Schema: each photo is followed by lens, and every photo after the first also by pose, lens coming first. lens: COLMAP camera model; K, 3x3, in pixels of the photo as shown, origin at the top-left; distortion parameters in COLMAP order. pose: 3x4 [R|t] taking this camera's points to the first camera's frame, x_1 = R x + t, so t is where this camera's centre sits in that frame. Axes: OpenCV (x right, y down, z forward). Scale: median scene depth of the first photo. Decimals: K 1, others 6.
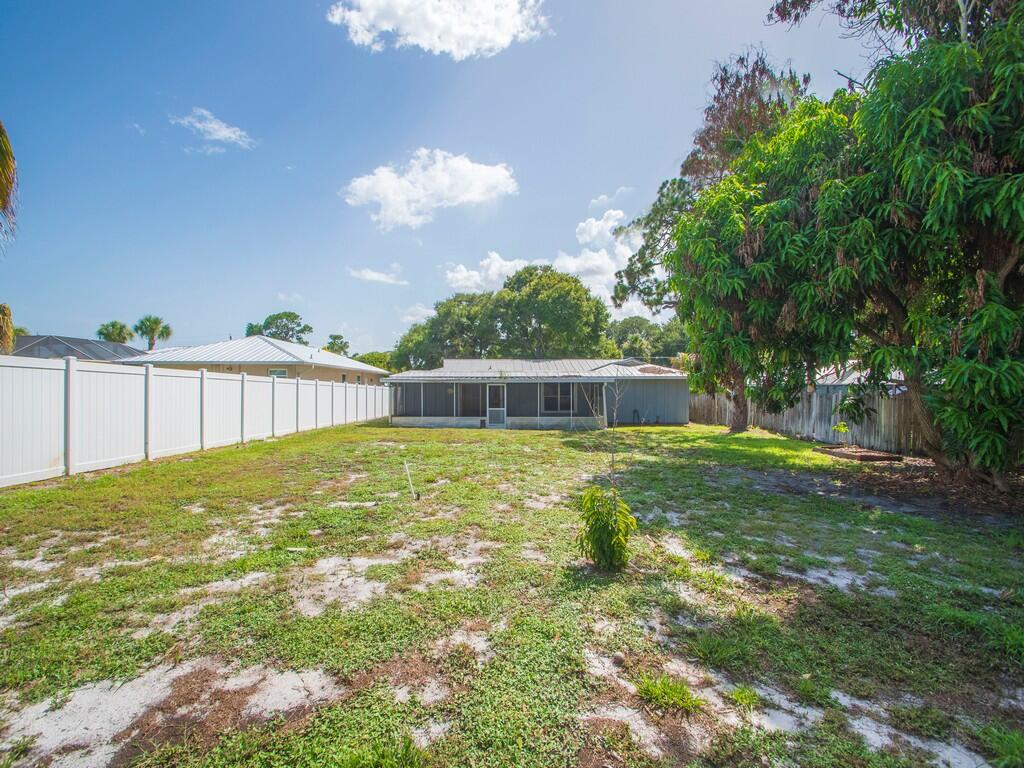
lens RADIAL K [[445.2, 0, 489.8], [0, 445.2, 394.0], [0, 0, 1]] dist [0.018446, -0.007039]
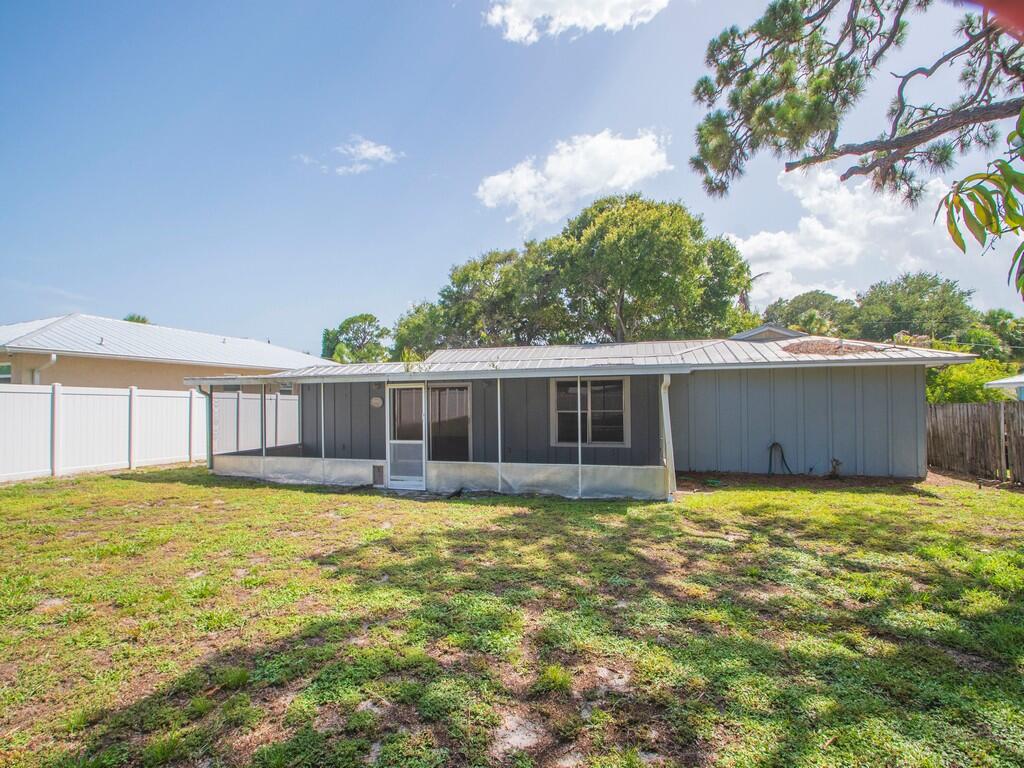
lens RADIAL K [[504.2, 0, 497.9], [0, 504.2, 391.2], [0, 0, 1]] dist [0.001507, -0.013987]
pose [[0.965921, -0.016632, -0.258304, 0.186889], [0.009218, 0.999511, -0.029886, -0.000768], [0.258675, 0.026486, 0.965601, 0.443519]]
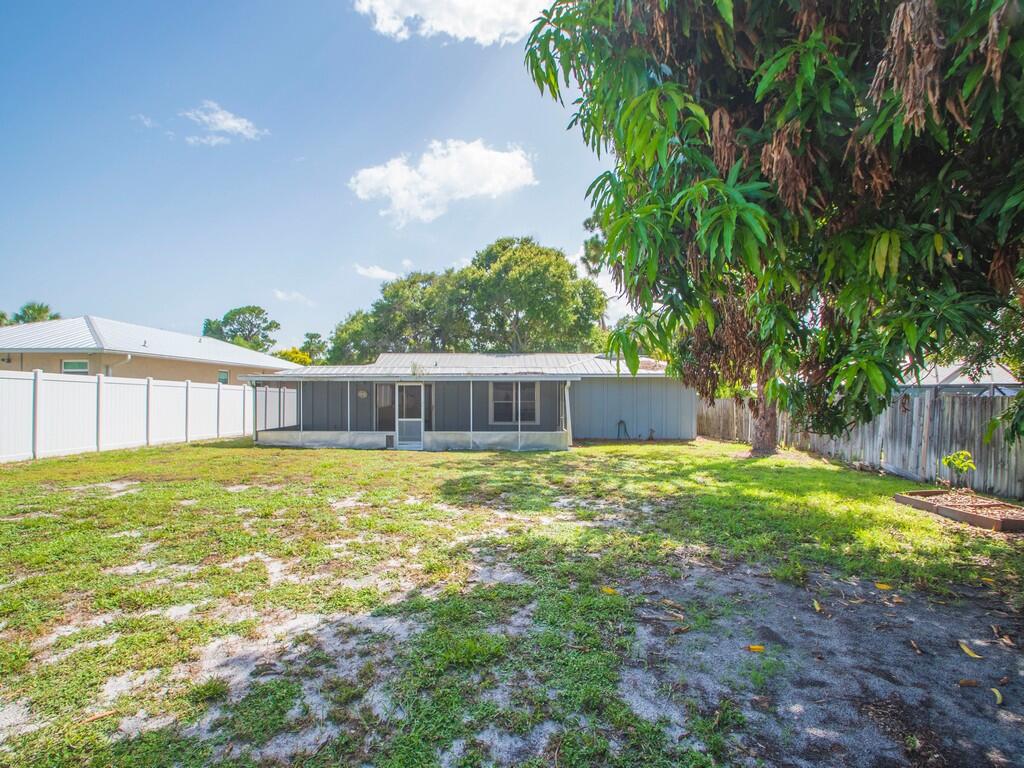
lens RADIAL K [[486.3, 0, 503.0], [0, 486.3, 390.1], [0, 0, 1]] dist [-0.000807, -0.000255]
pose [[0.999984, -0.000604, 0.005642, 0.123997], [0.000725, 0.999769, -0.021462, 0.003138], [-0.005628, 0.021466, 0.999754, 0.209659]]
